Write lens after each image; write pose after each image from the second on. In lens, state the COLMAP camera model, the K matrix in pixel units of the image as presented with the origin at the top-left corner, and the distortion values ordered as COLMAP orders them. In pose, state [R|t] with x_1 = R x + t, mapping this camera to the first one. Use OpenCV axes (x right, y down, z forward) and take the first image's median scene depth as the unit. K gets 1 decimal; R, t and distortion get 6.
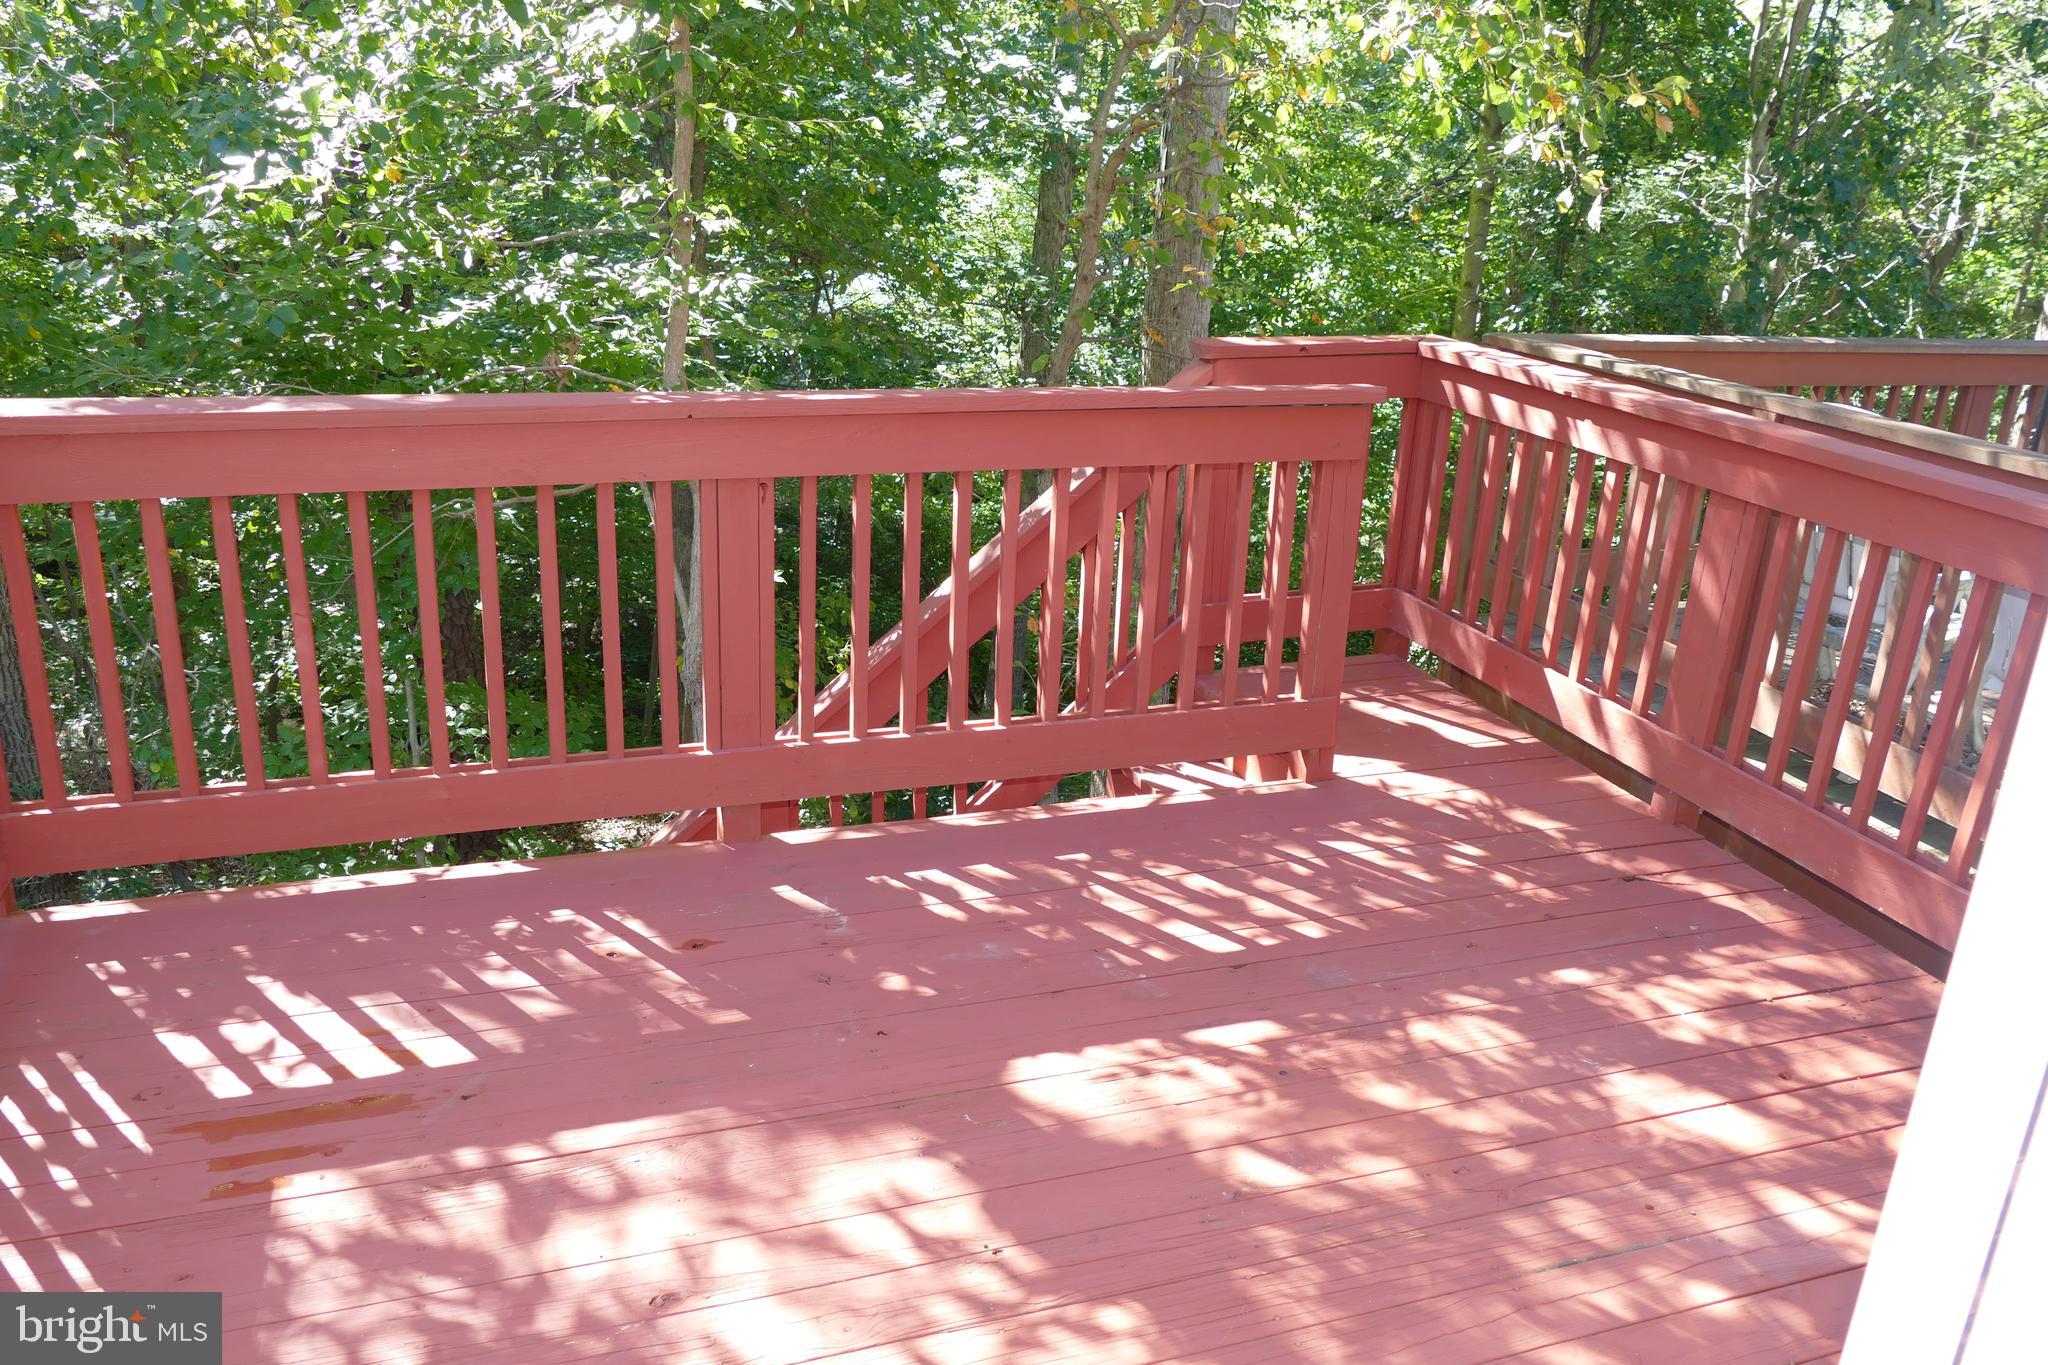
lens RADIAL K [[1551.8, 0, 1034.6], [0, 1551.8, 696.2], [0, 0, 1]] dist [-0.029333, 0.019202]
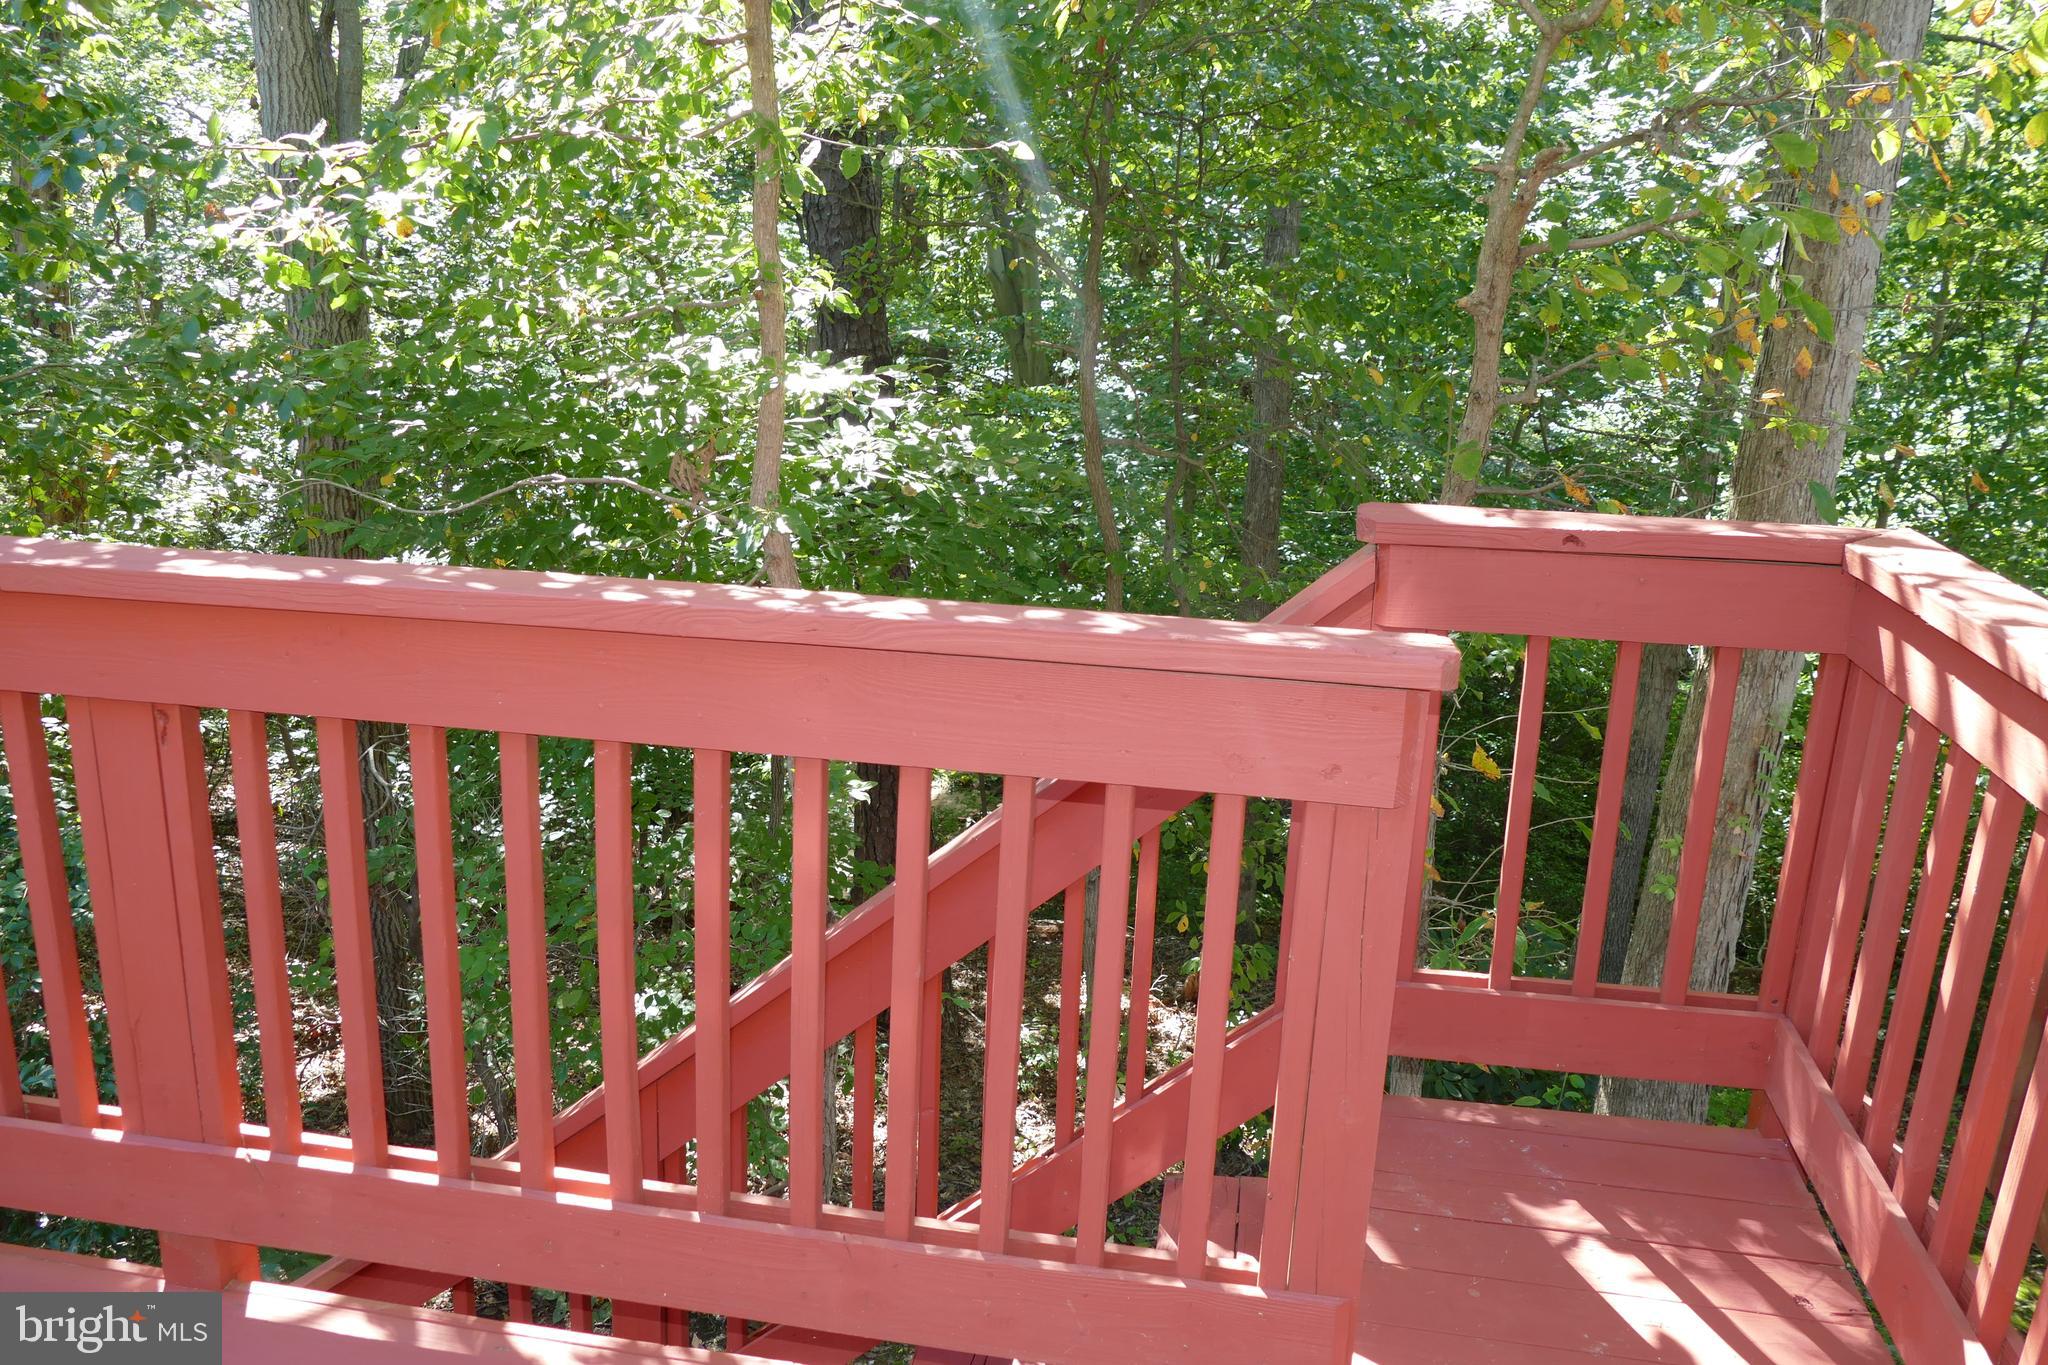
lens RADIAL K [[1551.8, 0, 1005.7], [0, 1551.8, 676.9], [0, 0, 1]] dist [-0.029333, 0.019202]
pose [[0.862349, 0.127383, -0.490028, 0.390806], [-0.161644, 0.986451, -0.028032, -0.195839], [0.479818, 0.103384, 0.871256, 0.682016]]
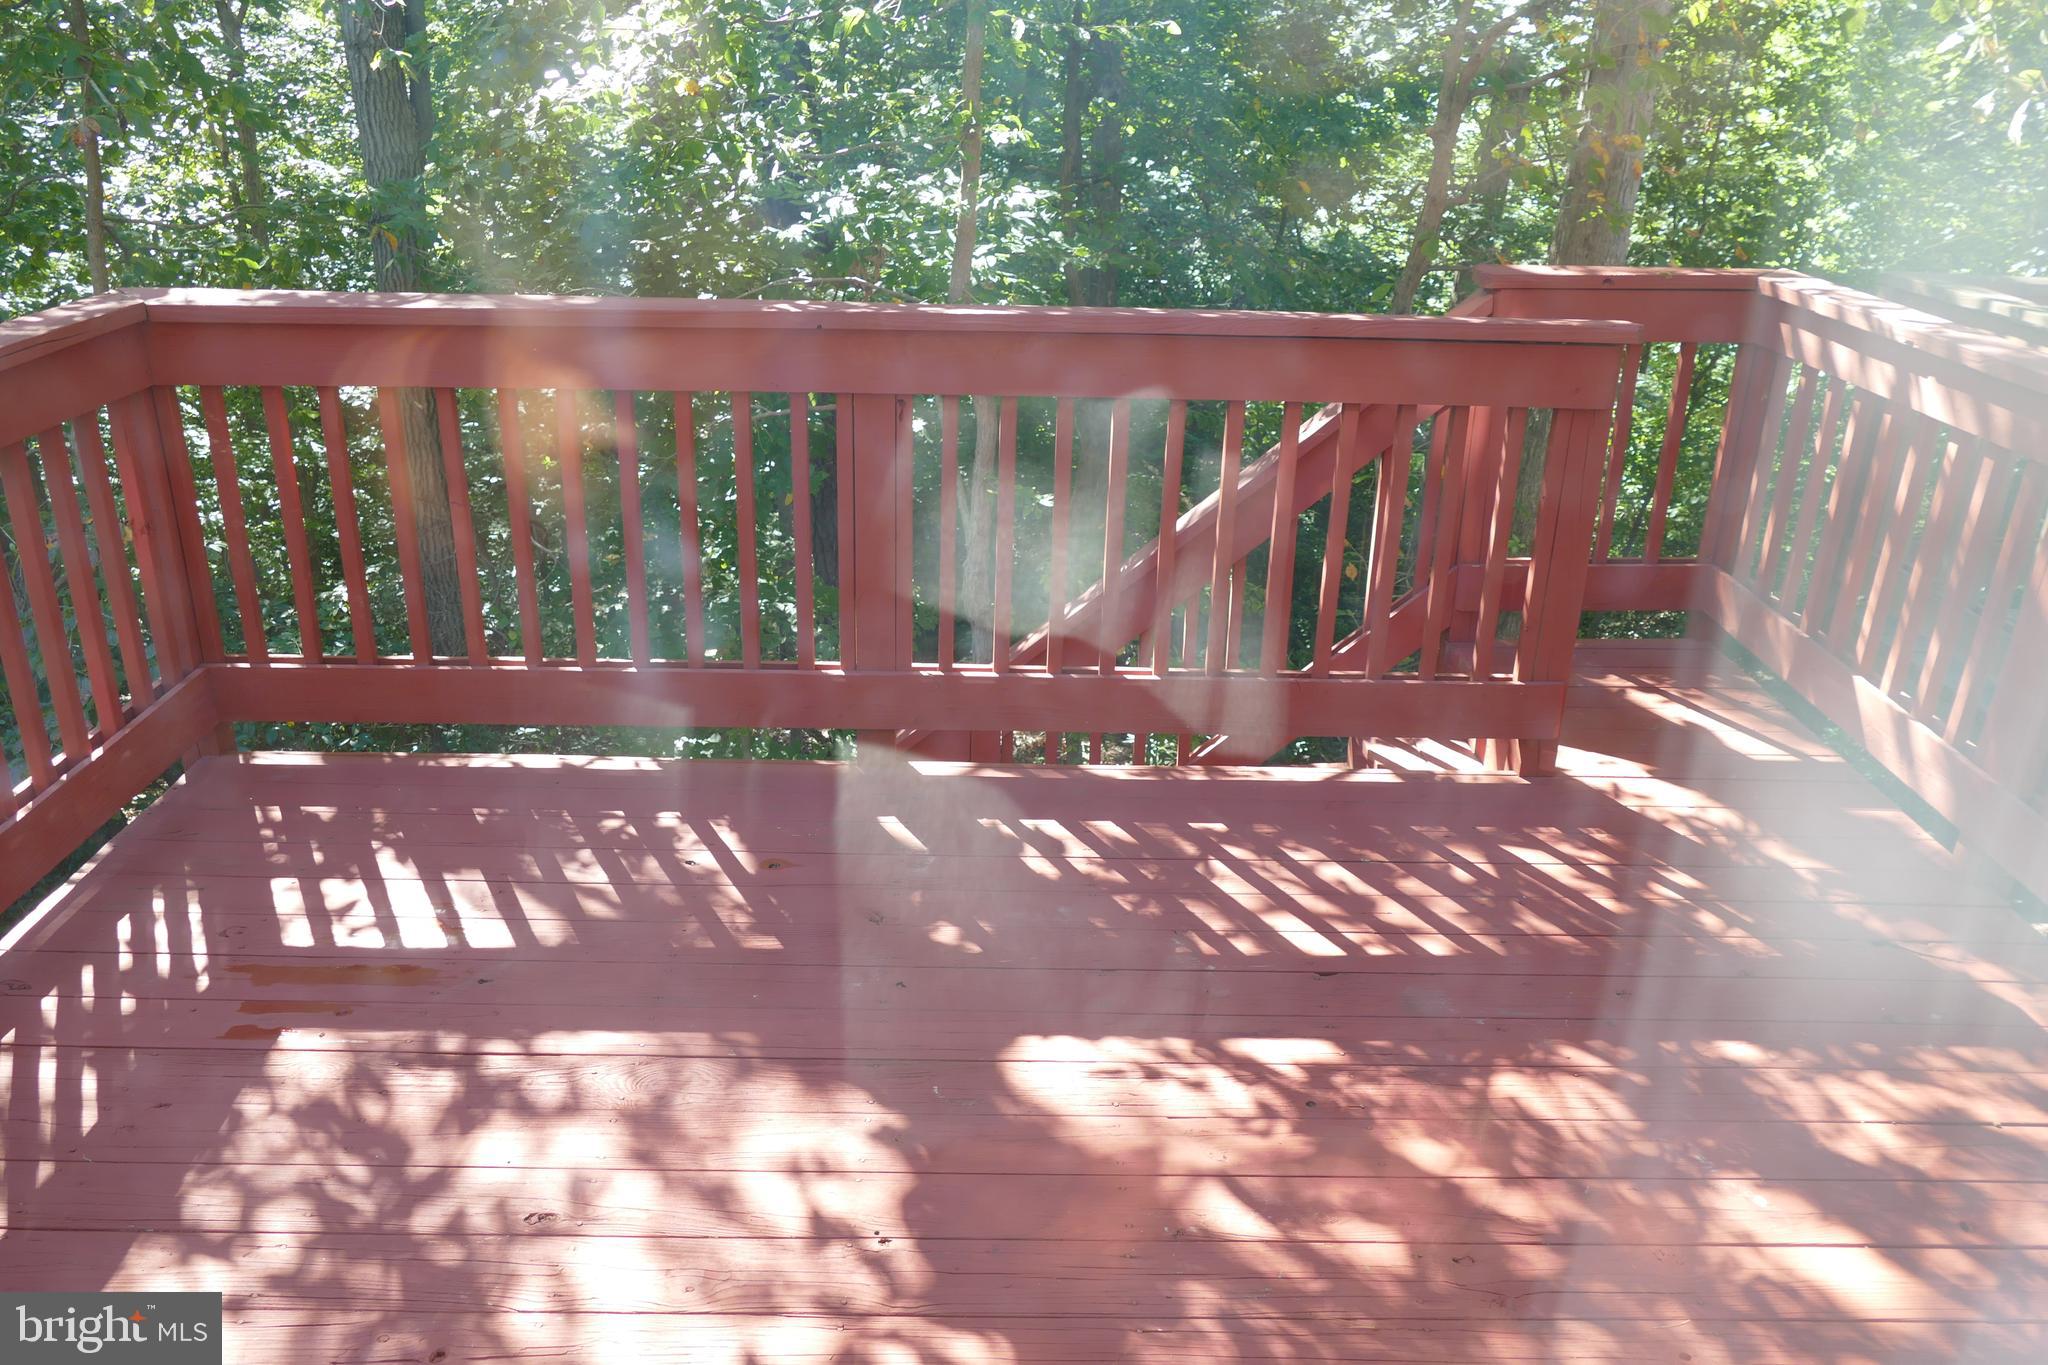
lens RADIAL K [[1551.8, 0, 1038.2], [0, 1551.8, 674.0], [0, 0, 1]] dist [-0.029333, 0.019202]
pose [[0.950120, 0.101824, -0.294794, 0.214657], [-0.093348, 0.994717, 0.042722, -0.017742], [0.297587, -0.013072, 0.954605, 0.110450]]
